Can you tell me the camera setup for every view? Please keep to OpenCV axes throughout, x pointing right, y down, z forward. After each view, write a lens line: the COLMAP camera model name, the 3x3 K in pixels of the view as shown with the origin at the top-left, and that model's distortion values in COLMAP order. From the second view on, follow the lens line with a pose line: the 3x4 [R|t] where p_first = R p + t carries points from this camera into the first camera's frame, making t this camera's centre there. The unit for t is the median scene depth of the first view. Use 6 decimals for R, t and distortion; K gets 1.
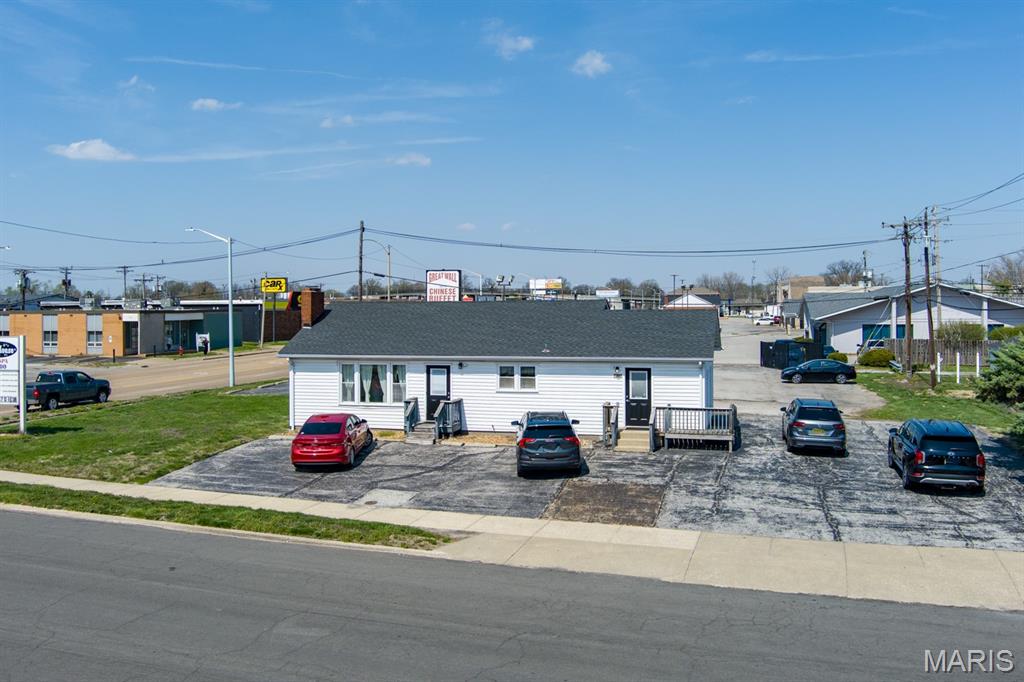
lens RADIAL K [[915.6, 0, 514.1], [0, 915.6, 300.8], [0, 0, 1]] dist [-0.063587, -0.006678]
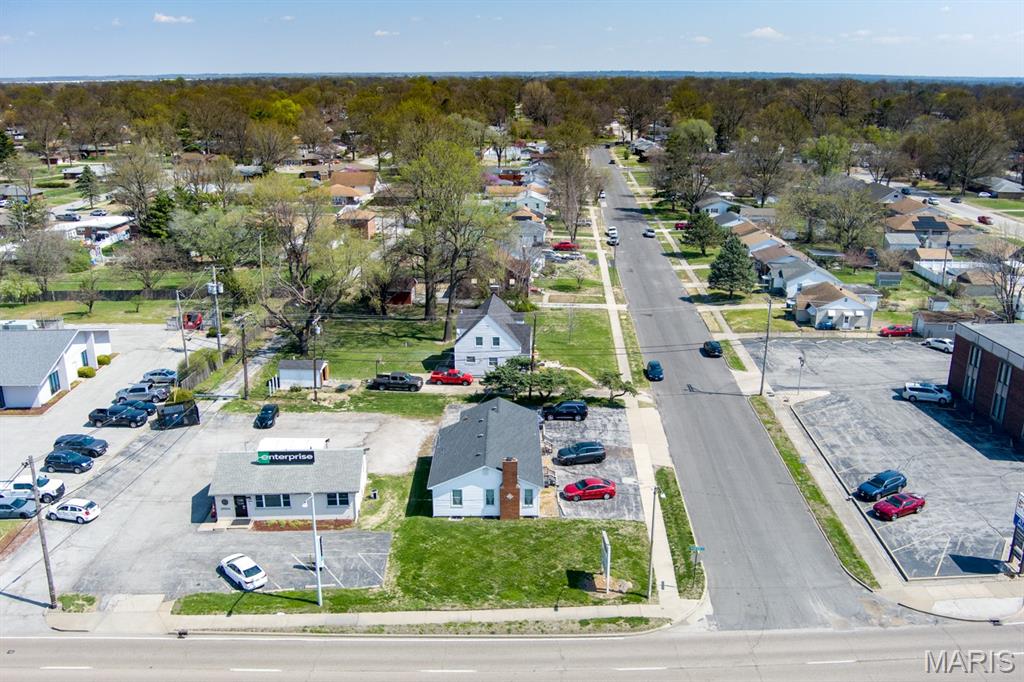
lens RADIAL K [[853.0, 0, 512.0], [0, 853.0, 341.0], [0, 0, 1]] dist [-0.067119, 0.004908]
pose [[-0.254033, -0.286611, 0.923754, -2.201691], [0.000317, 0.955060, 0.296412, -0.956707], [-0.967196, 0.075591, -0.242526, 1.690075]]
